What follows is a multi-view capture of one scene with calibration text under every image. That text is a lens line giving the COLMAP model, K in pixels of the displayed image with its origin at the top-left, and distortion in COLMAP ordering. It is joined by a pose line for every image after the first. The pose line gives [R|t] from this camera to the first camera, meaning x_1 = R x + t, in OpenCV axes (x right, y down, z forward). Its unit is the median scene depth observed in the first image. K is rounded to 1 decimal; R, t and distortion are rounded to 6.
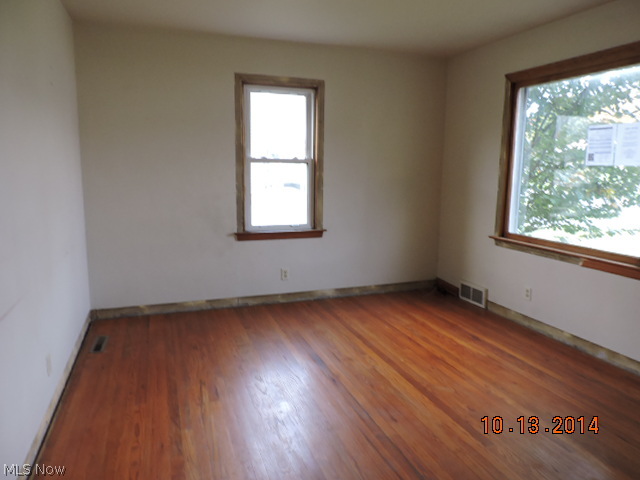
lens RADIAL K [[453.6, 0, 318.9], [0, 453.6, 238.7], [0, 0, 1]] dist [-0.029279, -0.002765]
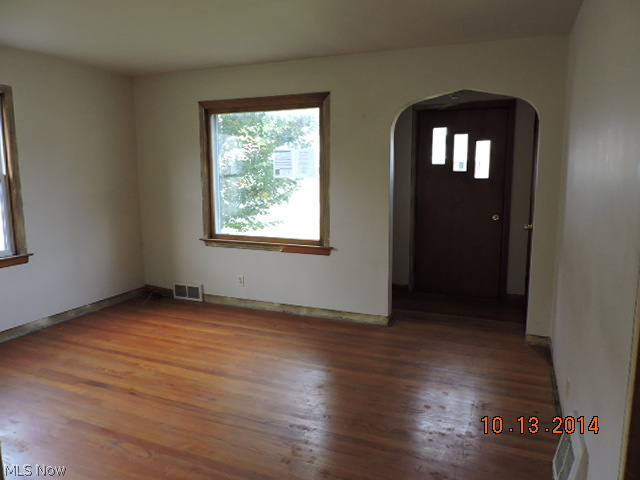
lens RADIAL K [[453.6, 0, 321.3], [0, 453.6, 239.7], [0, 0, 1]] dist [-0.029279, -0.002765]
pose [[0.674272, -0.118342, 0.728939, -0.273809], [0.121971, 0.991366, 0.048122, -0.022579], [-0.728341, 0.056462, 0.682885, -0.024427]]
